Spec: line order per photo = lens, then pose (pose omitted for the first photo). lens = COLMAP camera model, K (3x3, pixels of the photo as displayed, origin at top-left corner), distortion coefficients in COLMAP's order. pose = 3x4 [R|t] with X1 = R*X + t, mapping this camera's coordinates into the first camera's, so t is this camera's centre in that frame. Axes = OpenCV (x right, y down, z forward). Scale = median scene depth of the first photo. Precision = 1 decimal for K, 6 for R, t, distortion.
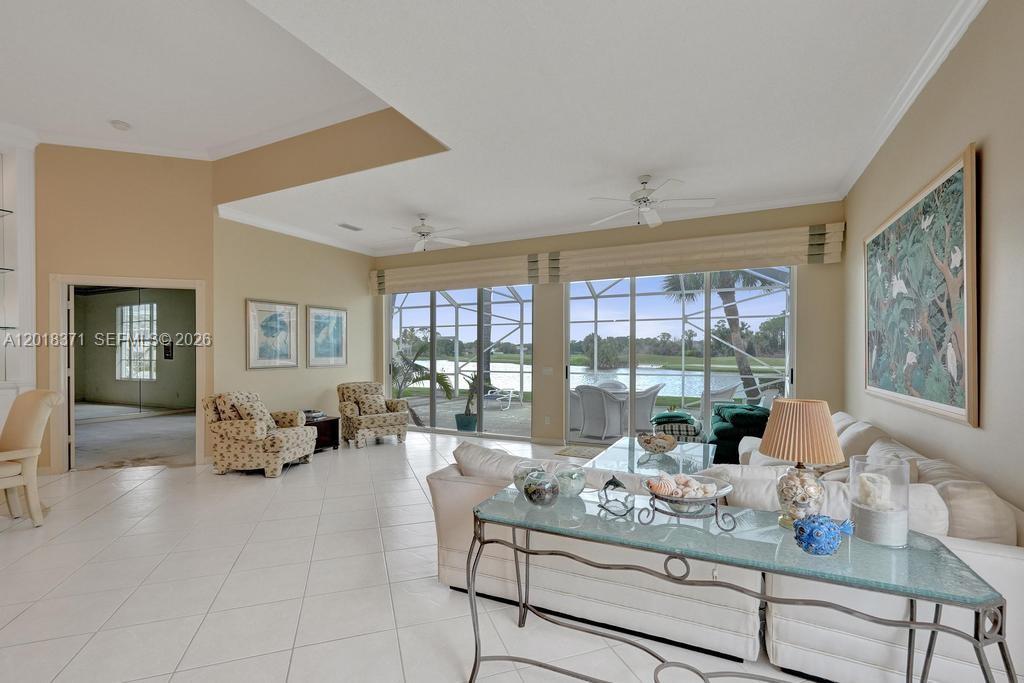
lens RADIAL K [[454.3, 0, 507.4], [0, 454.3, 358.0], [0, 0, 1]] dist [-0.010290, 0.003547]
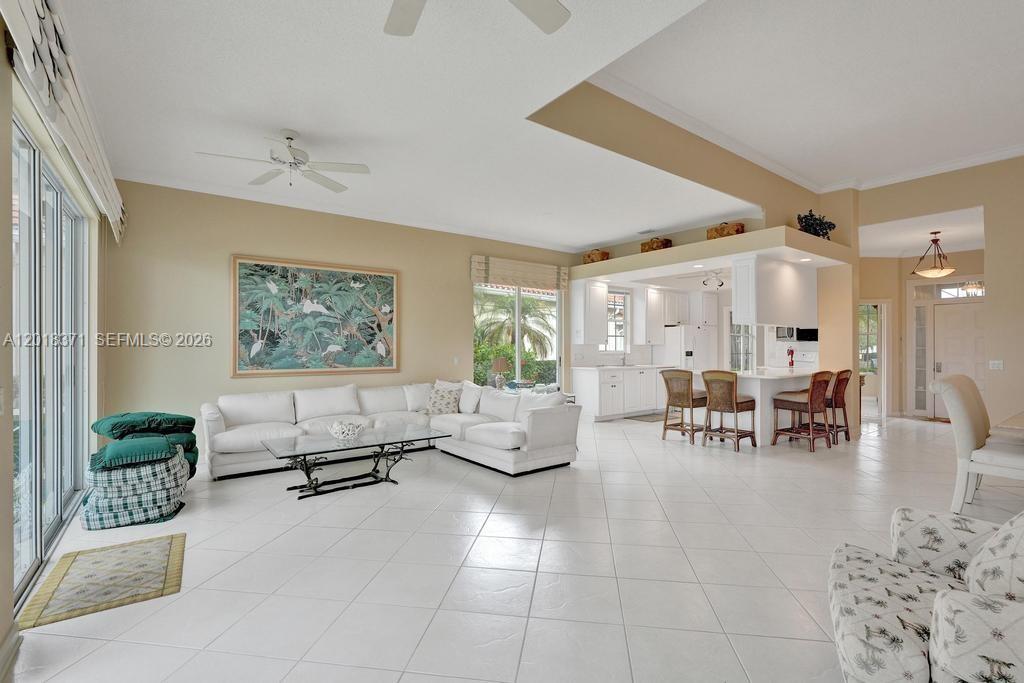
lens RADIAL K [[454.3, 0, 516.9], [0, 454.3, 348.8], [0, 0, 1]] dist [-0.010290, 0.003547]
pose [[-0.893546, 0.003362, 0.448958, -0.328633], [0.008569, 0.999918, 0.009566, -0.004627], [-0.448889, 0.012395, -0.893501, 1.179455]]
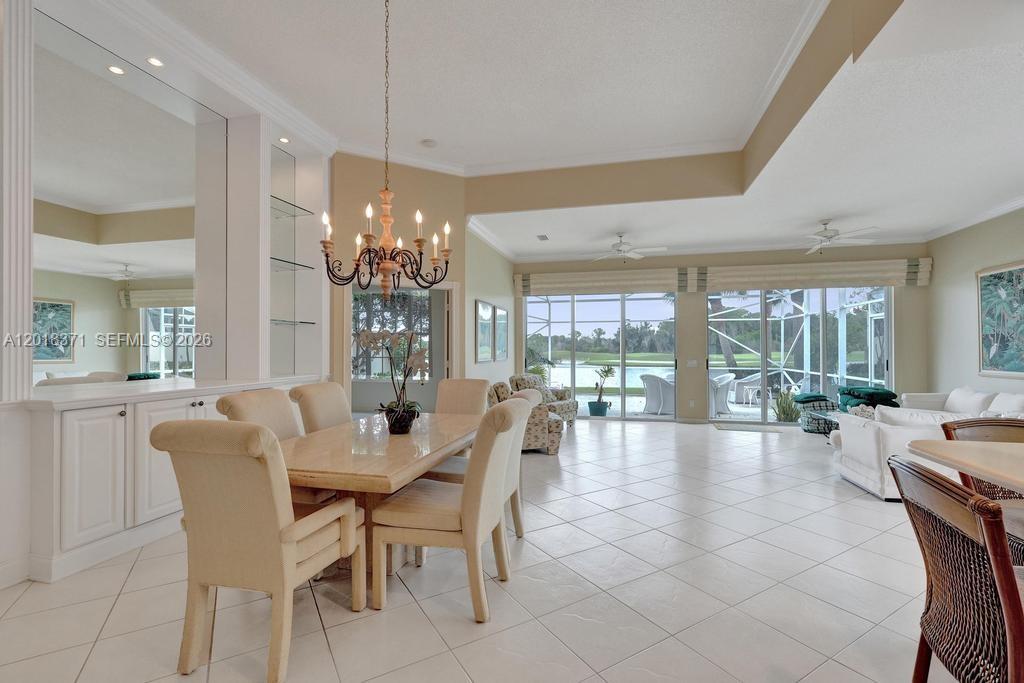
lens RADIAL K [[454.3, 0, 508.1], [0, 454.3, 346.8], [0, 0, 1]] dist [-0.010290, 0.003547]
pose [[0.978301, 0.002051, 0.207178, -0.693871], [0.001487, 0.999856, -0.016923, 0.004436], [-0.207183, 0.016863, 0.978157, -0.098896]]
